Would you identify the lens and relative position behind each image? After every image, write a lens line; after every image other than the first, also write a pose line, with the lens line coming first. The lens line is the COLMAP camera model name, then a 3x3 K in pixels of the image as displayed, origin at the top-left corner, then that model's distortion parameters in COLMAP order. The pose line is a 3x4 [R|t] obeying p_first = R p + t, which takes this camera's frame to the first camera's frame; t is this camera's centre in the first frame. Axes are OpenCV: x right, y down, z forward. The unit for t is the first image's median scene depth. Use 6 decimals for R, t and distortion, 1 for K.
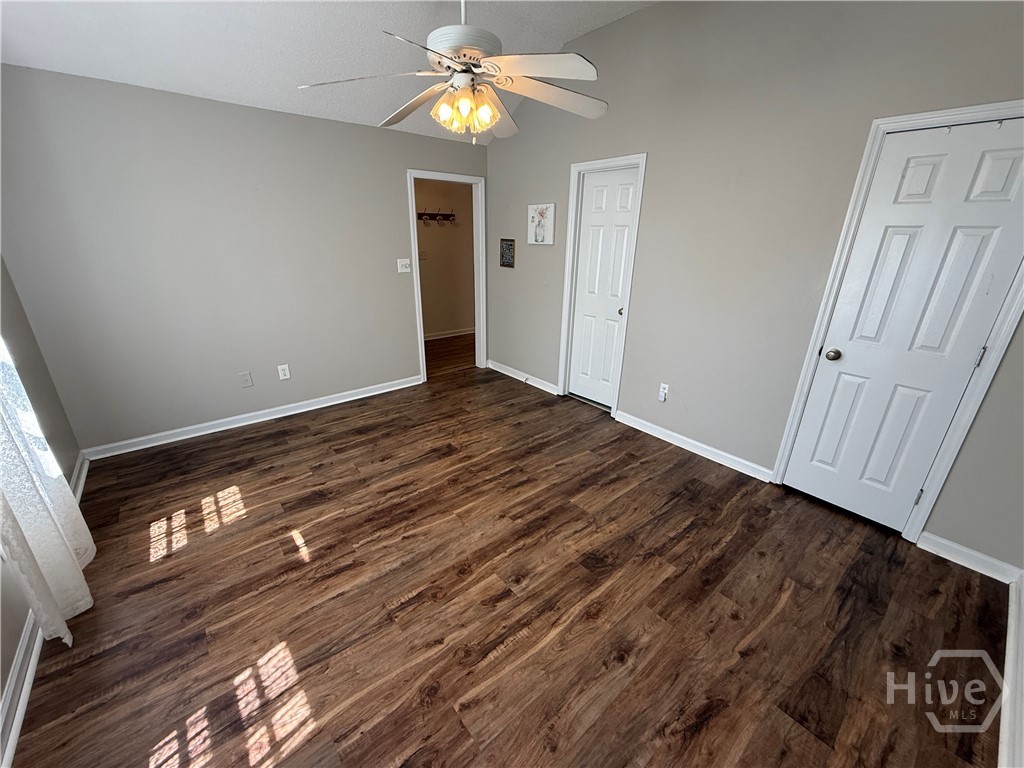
lens RADIAL K [[408.5, 0, 510.3], [0, 408.5, 382.6], [0, 0, 1]] dist [-0.003957, 0.001027]
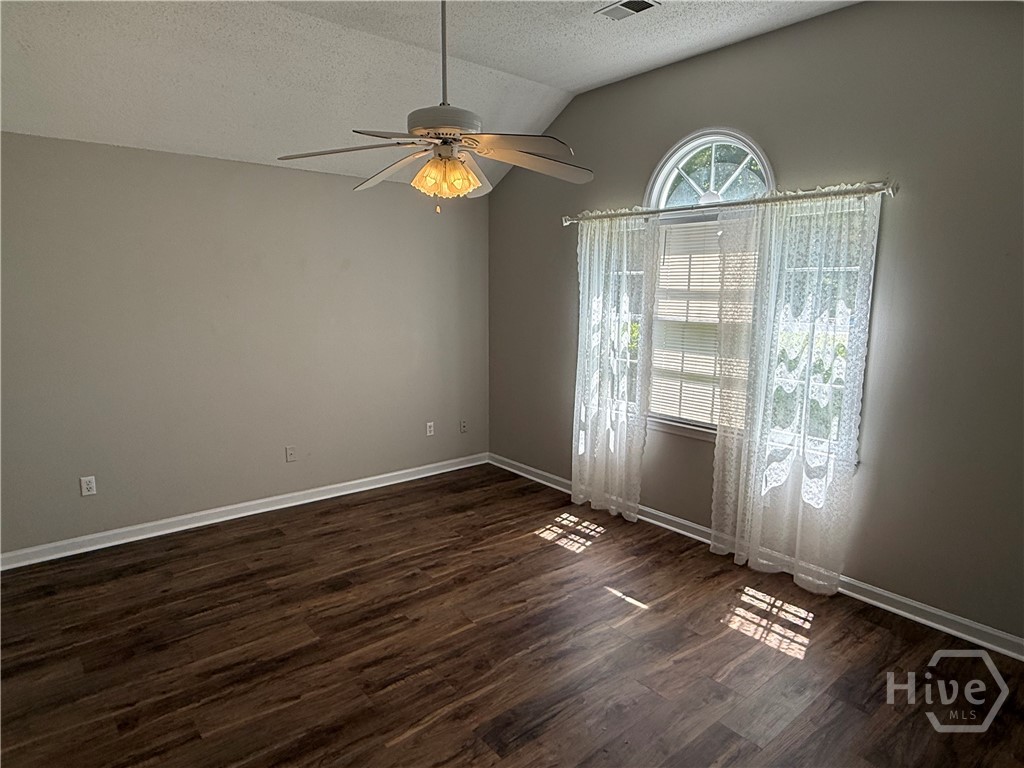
lens RADIAL K [[602.5, 0, 511.6], [0, 602.5, 382.8], [0, 0, 1]] dist [-0.003368, -0.000581]
pose [[-0.999724, -0.022301, -0.007330, -0.199202], [-0.023015, 0.869672, 0.493093, -0.719540], [-0.004622, 0.493126, -0.869946, 1.878524]]
